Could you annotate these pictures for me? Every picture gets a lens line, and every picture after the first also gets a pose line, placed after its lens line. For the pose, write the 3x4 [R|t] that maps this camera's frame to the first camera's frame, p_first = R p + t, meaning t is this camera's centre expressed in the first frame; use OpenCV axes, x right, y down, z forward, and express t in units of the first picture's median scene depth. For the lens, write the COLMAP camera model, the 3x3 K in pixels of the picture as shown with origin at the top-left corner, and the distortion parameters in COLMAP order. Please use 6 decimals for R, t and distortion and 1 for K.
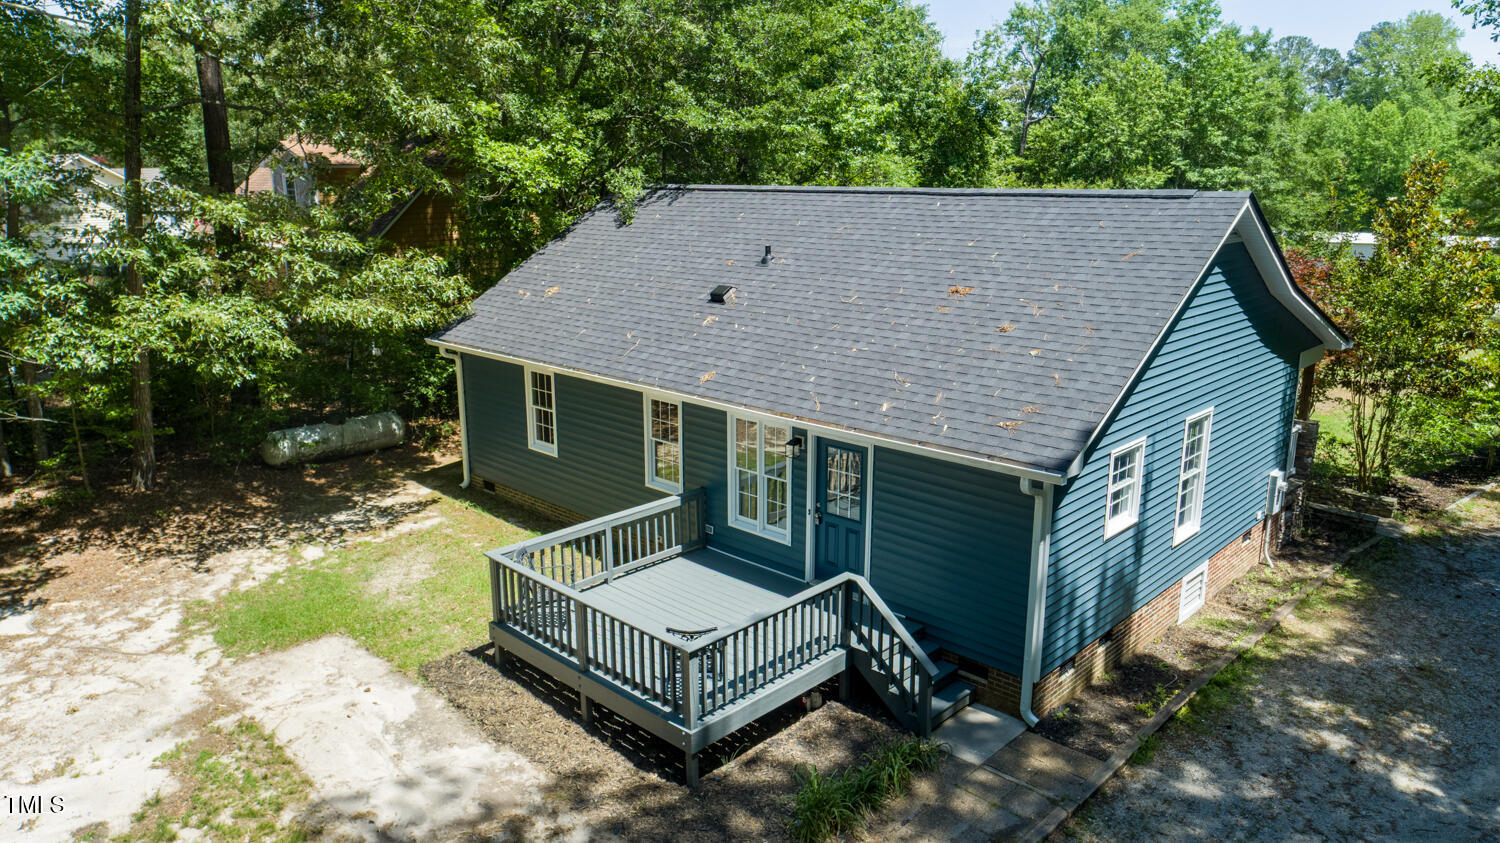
lens RADIAL K [[1024.3, 0, 744.4], [0, 1024.3, 413.5], [0, 0, 1]] dist [-0.010563, 0.003462]
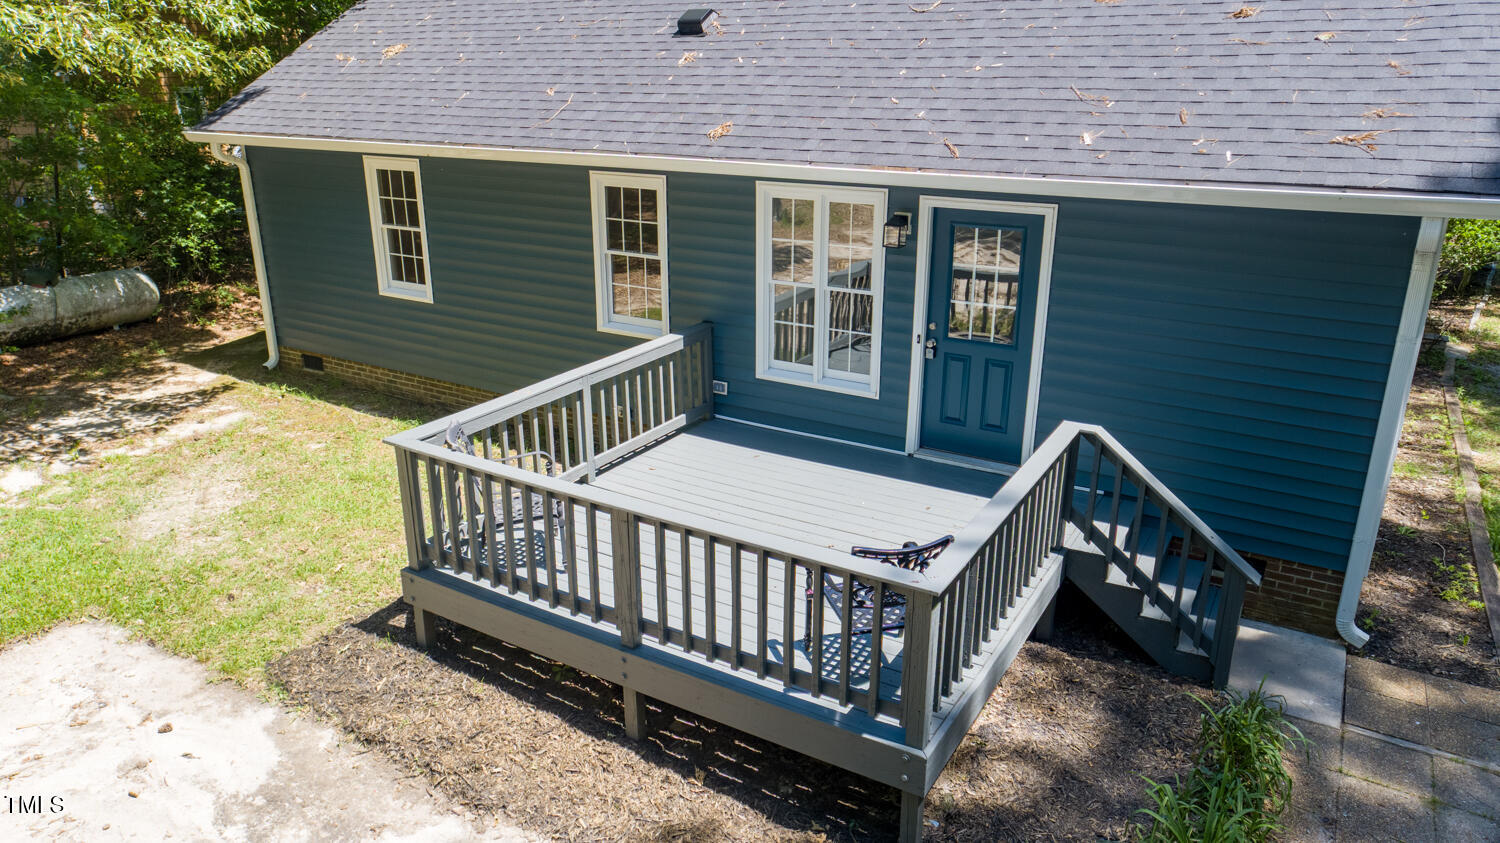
lens RADIAL K [[1024.3, 0, 751.2], [0, 1024.3, 419.2], [0, 0, 1]] dist [-0.010563, 0.003462]
pose [[0.974380, -0.070841, 0.213461, -0.155221], [0.049293, 0.993288, 0.104634, 0.068966], [-0.219440, -0.091431, 0.971332, 0.389964]]
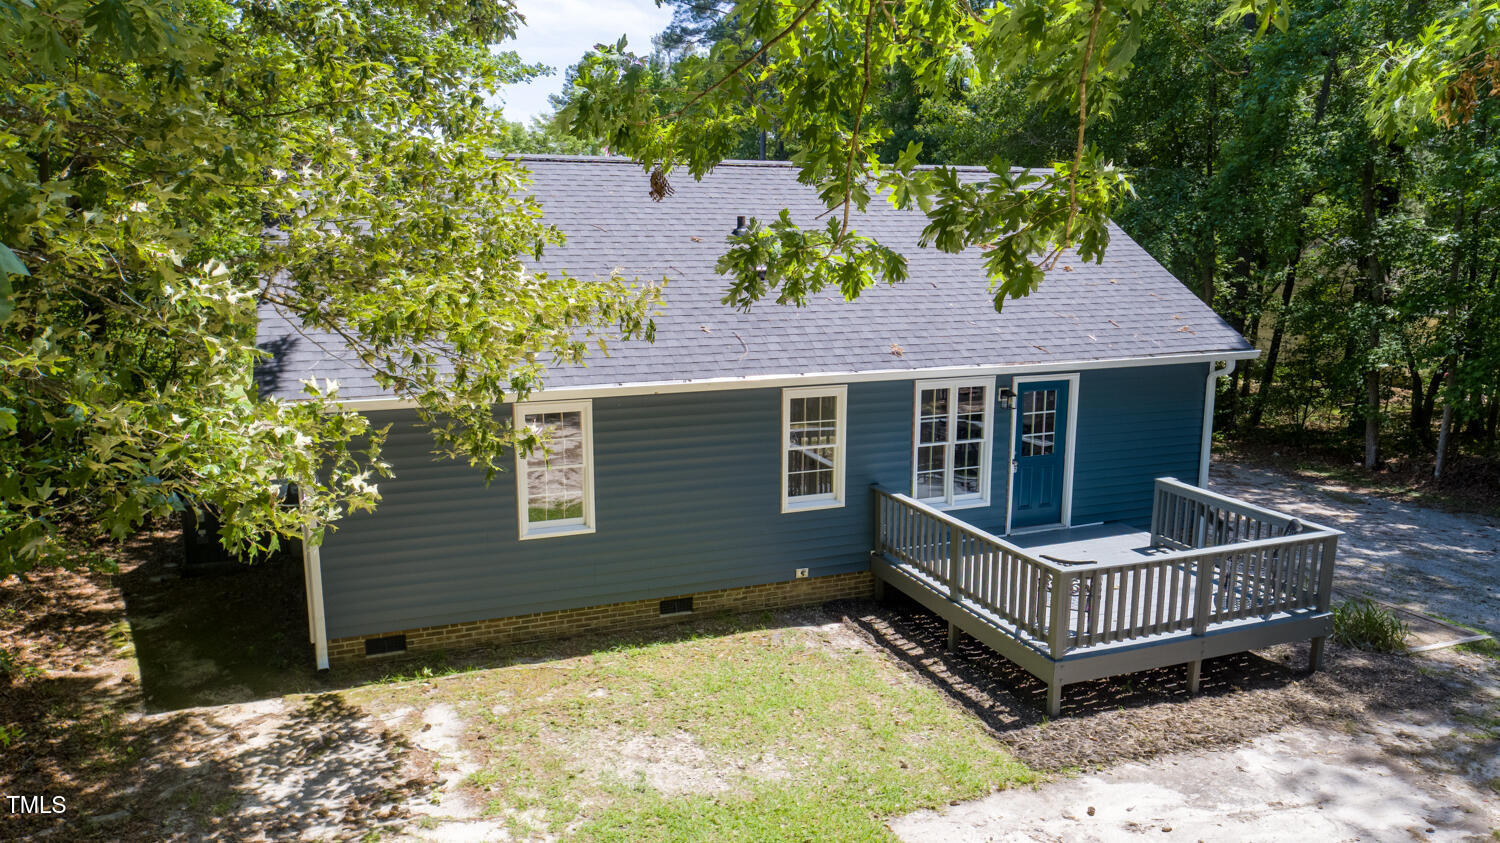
lens RADIAL K [[1024.3, 0, 754.8], [0, 1024.3, 430.8], [0, 0, 1]] dist [-0.010563, 0.003462]
pose [[0.407906, -0.175229, 0.896051, -0.865451], [0.205951, 0.973775, 0.096674, -0.076832], [-0.889493, 0.145108, 0.433297, 0.723876]]
